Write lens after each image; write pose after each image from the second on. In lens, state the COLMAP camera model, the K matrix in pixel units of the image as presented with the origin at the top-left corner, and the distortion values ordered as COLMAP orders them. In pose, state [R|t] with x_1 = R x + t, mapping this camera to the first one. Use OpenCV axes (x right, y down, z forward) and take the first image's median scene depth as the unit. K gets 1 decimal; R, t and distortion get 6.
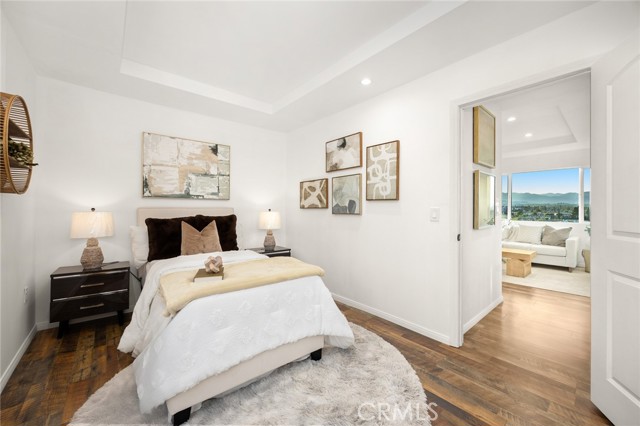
lens RADIAL K [[254.3, 0, 320.3], [0, 254.3, 210.4], [0, 0, 1]] dist [-0.003562, -0.000197]
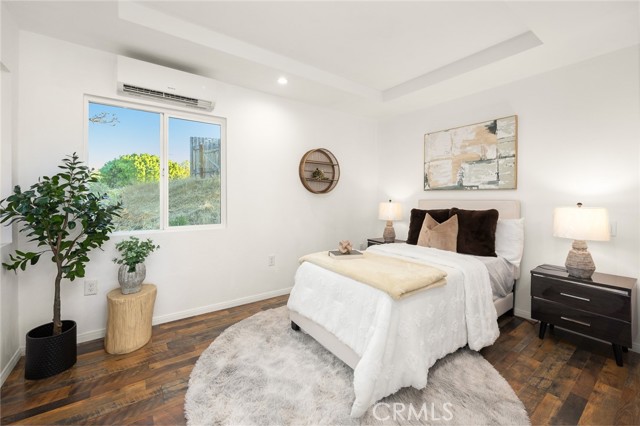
lens RADIAL K [[254.3, 0, 303.7], [0, 254.3, 199.1], [0, 0, 1]] dist [-0.003562, -0.000197]
pose [[-0.104754, 0.004076, -0.994490, 0.475159], [-0.004430, 0.999980, 0.004566, -0.014619], [0.994488, 0.004884, -0.104734, 0.524108]]
